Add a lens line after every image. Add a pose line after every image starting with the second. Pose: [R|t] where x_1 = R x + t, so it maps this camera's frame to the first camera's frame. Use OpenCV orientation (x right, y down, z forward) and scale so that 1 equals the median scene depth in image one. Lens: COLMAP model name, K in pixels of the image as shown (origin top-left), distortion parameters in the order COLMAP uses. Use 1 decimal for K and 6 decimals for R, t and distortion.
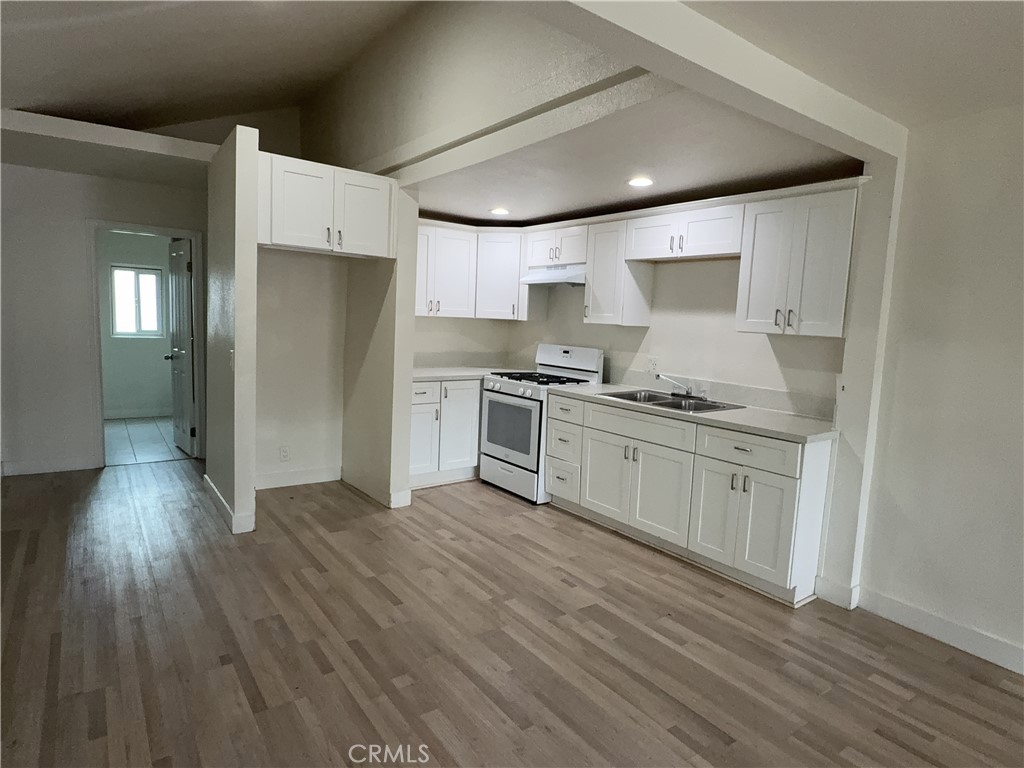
lens RADIAL K [[587.8, 0, 512.0], [0, 587.8, 384.0], [0, 0, 1]] dist [-0.000938, 0.000583]
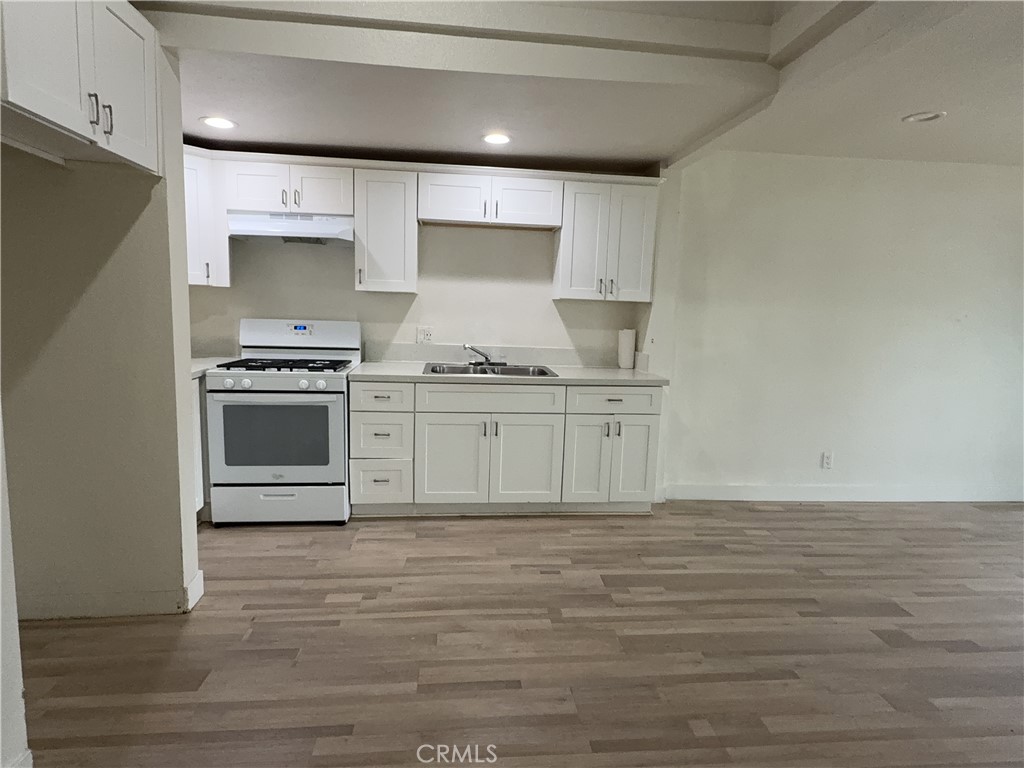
lens RADIAL K [[587.8, 0, 512.0], [0, 587.8, 384.0], [0, 0, 1]] dist [-0.000938, 0.000583]
pose [[0.509304, -0.141122, 0.848937, -0.589235], [0.086978, 0.989853, 0.112366, -0.058865], [-0.856180, 0.016610, 0.516410, 0.483962]]
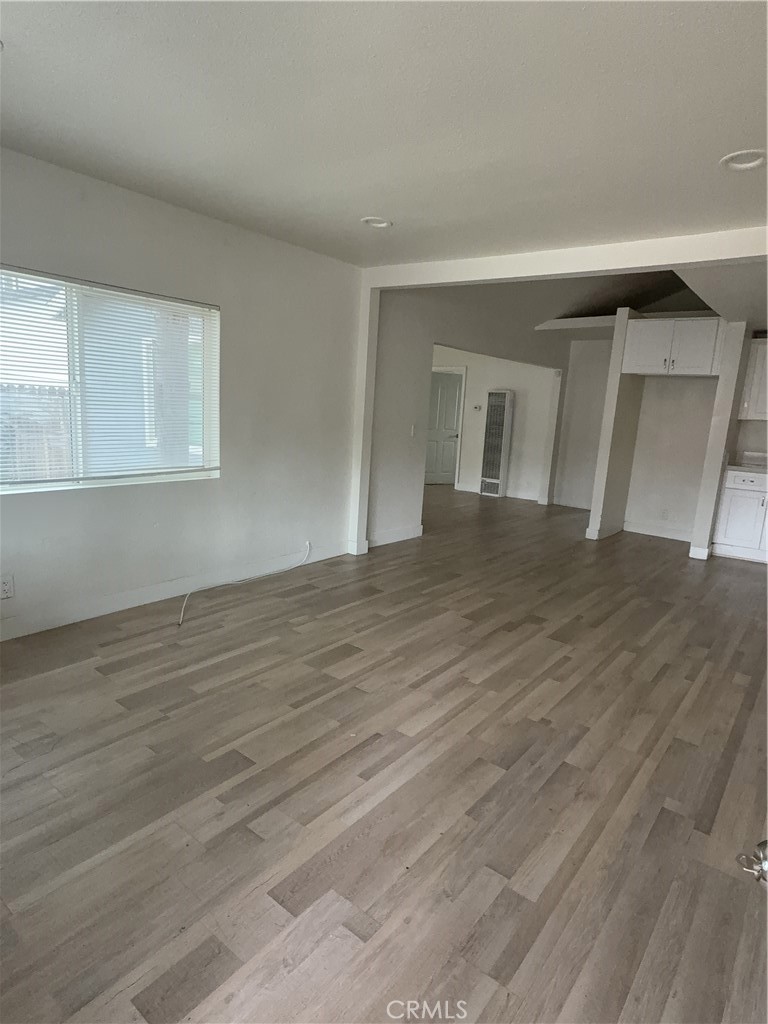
lens RADIAL K [[587.8, 0, 385.3], [0, 587.8, 517.7], [0, 0, 1]] dist [-0.000938, 0.000583]
pose [[0.280228, 0.150525, -0.948058, 1.040414], [-0.151293, 0.982211, 0.111228, 0.085941], [0.947936, 0.112265, 0.298017, -0.120905]]
